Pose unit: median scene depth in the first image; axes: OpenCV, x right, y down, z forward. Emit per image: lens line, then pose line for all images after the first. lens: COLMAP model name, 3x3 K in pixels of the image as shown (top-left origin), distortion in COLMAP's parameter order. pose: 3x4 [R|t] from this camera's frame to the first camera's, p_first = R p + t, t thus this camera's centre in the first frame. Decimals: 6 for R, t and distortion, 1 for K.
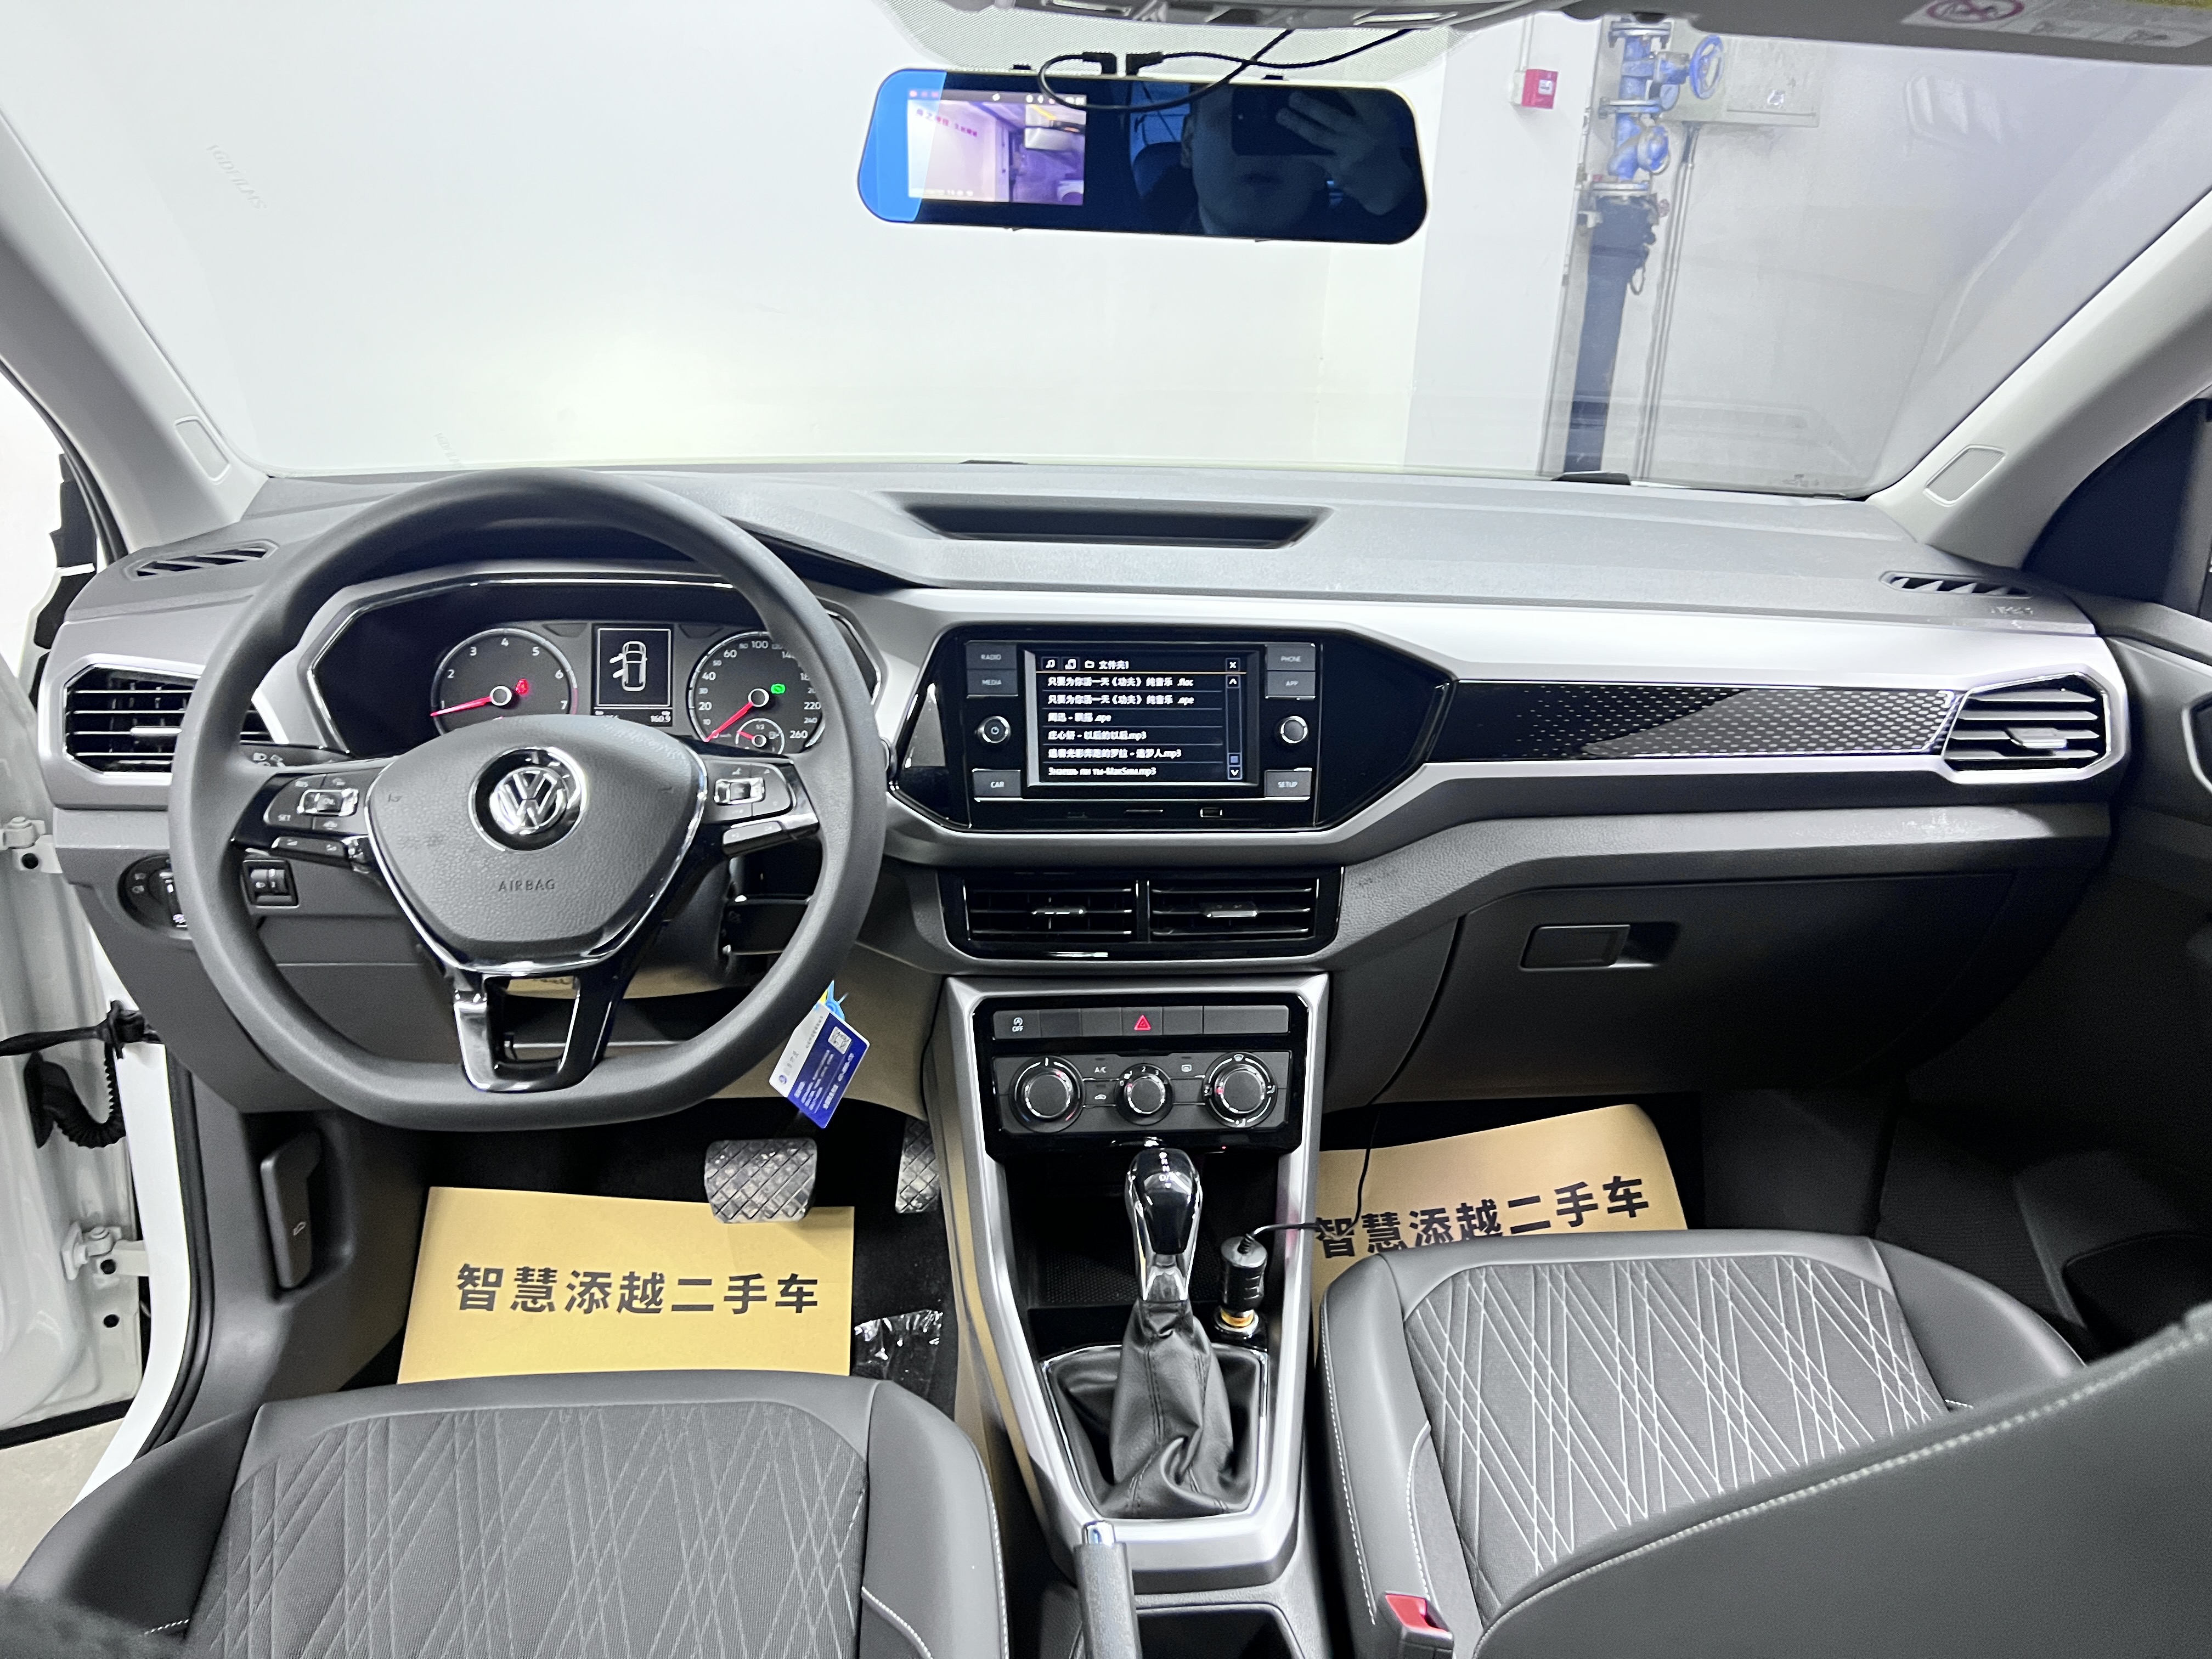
lens RADIAL K [[1675.1, 0, 1122.3], [0, 1675.1, 816.9], [0, 0, 1]] dist [0.050268, -0.070001]
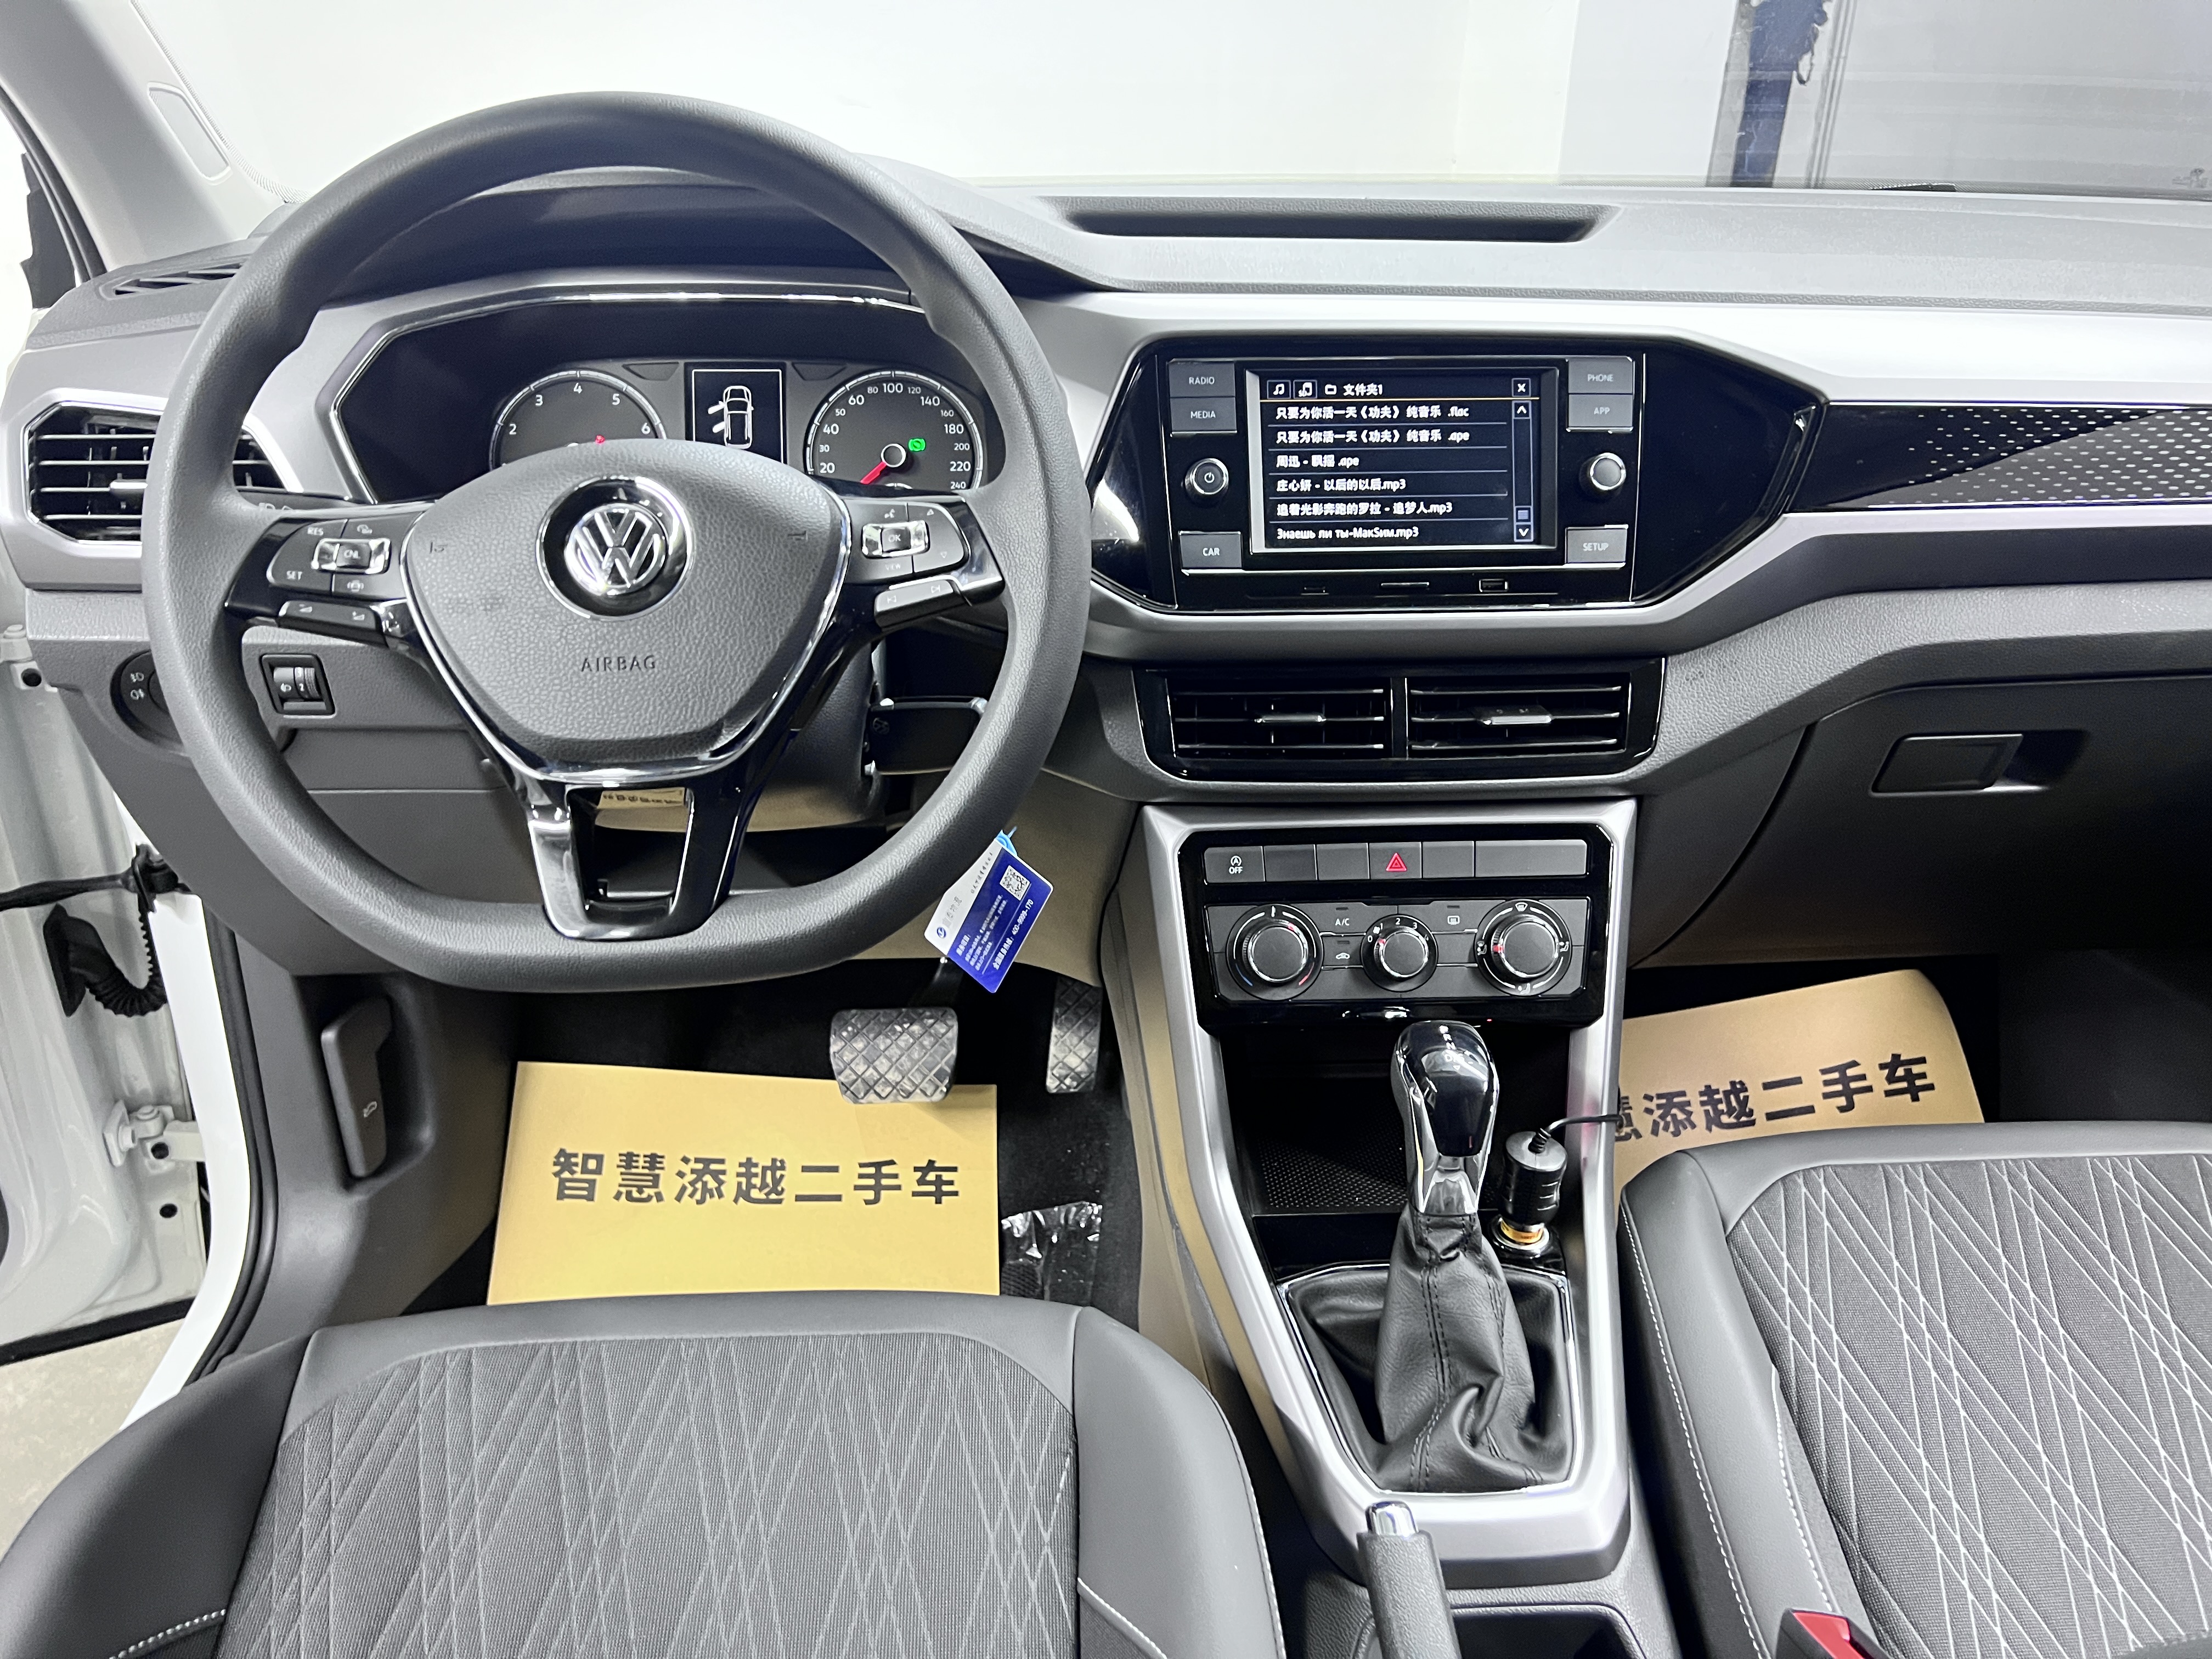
lens RADIAL K [[1675.1, 0, 1104.0], [0, 1675.1, 848.2], [0, 0, 1]] dist [0.050268, -0.070001]
pose [[0.998484, -0.003934, -0.054901, -0.082193], [0.008933, 0.995800, 0.091117, 0.045291], [0.054312, -0.091469, 0.994326, 0.221071]]
